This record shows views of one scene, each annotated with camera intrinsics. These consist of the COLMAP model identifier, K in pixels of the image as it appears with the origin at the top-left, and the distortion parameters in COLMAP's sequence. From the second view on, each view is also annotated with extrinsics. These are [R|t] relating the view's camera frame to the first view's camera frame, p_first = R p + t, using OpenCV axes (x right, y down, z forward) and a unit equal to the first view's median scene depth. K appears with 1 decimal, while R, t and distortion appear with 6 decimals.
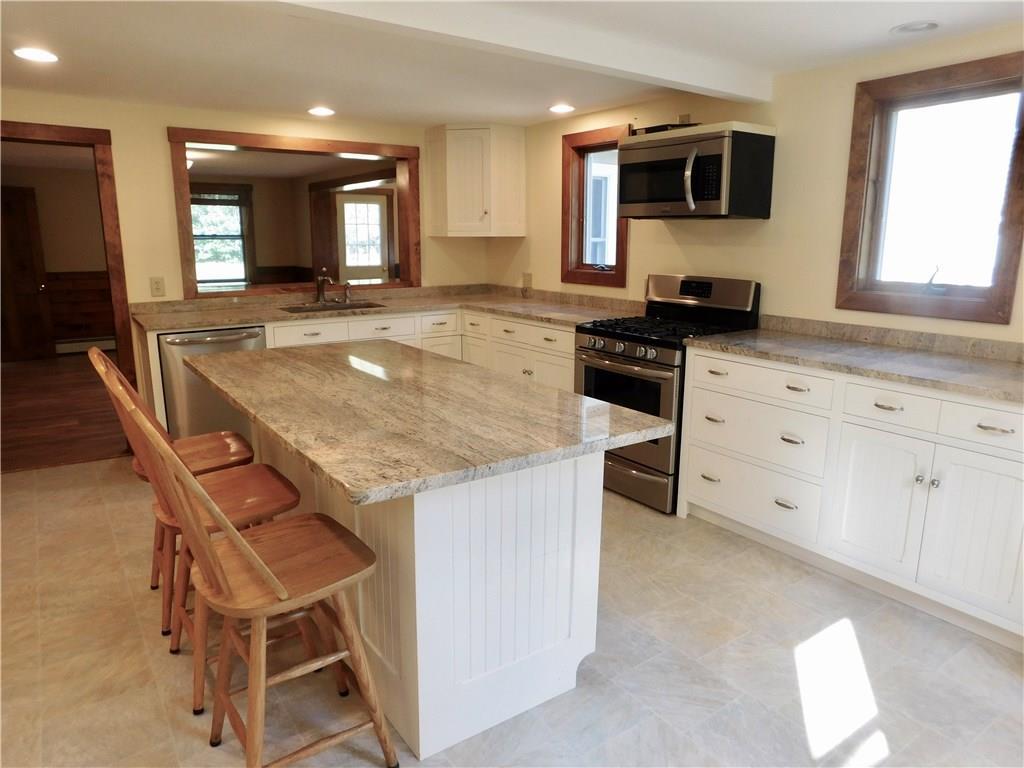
lens RADIAL K [[702.1, 0, 512.0], [0, 702.1, 384.0], [0, 0, 1]] dist [-0.051884, 0.032601]
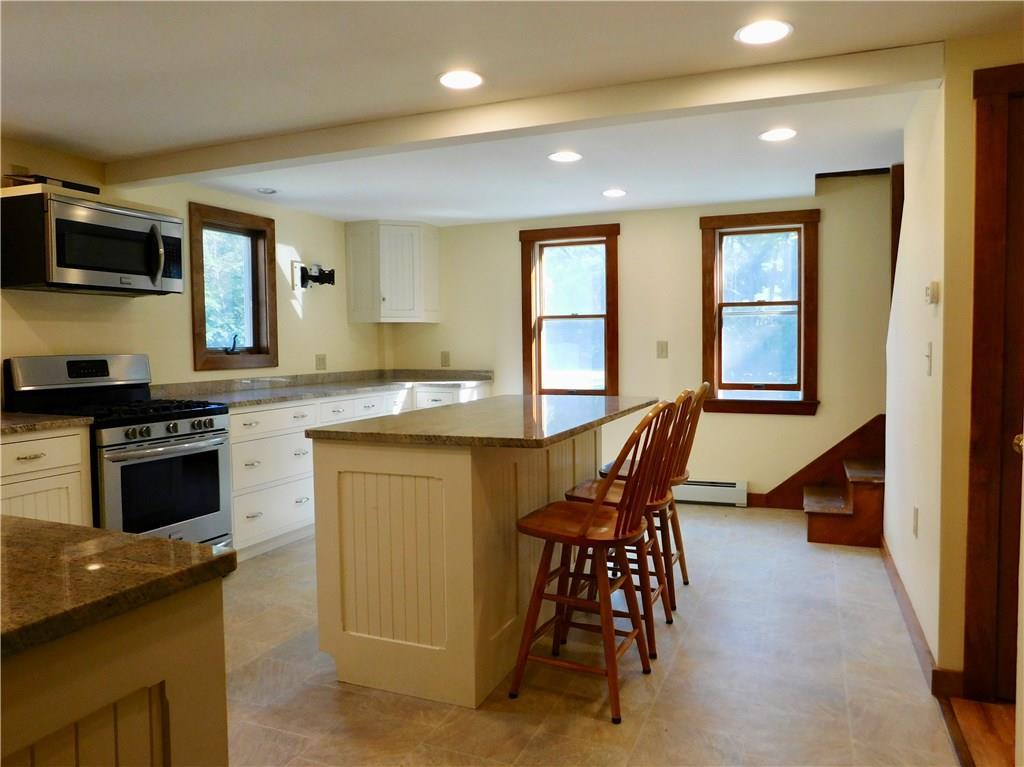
lens RADIAL K [[702.1, 0, 512.0], [0, 702.1, 383.5], [0, 0, 1]] dist [-0.051884, 0.032601]
pose [[-0.494460, -0.083058, 0.865223, -0.956066], [0.145324, 0.973513, 0.176503, -0.233480], [-0.856966, 0.213011, -0.469293, 1.131696]]
